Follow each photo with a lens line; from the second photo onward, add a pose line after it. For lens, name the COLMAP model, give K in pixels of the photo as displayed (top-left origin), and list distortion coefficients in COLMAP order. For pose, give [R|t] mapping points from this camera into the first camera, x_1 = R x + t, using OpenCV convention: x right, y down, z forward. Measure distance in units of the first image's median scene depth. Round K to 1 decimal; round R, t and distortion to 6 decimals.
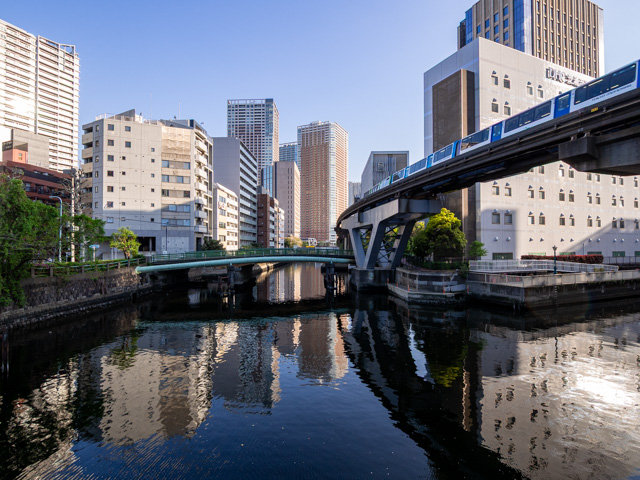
lens RADIAL K [[355.0, 0, 320.0], [0, 355.0, 240.0], [0, 0, 1]] dist [0.001932, 0.000906]
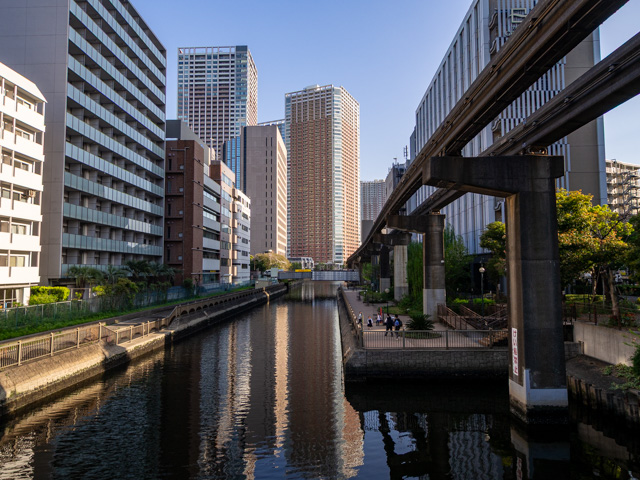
lens RADIAL K [[417.1, 0, 320.0], [0, 417.1, 240.0], [0, 0, 1]] dist [-0.038034, -0.000885]
pose [[0.999963, -0.005543, 0.006581, -0.005725], [0.005898, 0.998462, -0.055130, 0.006188], [-0.006265, 0.055167, 0.998457, 0.318003]]
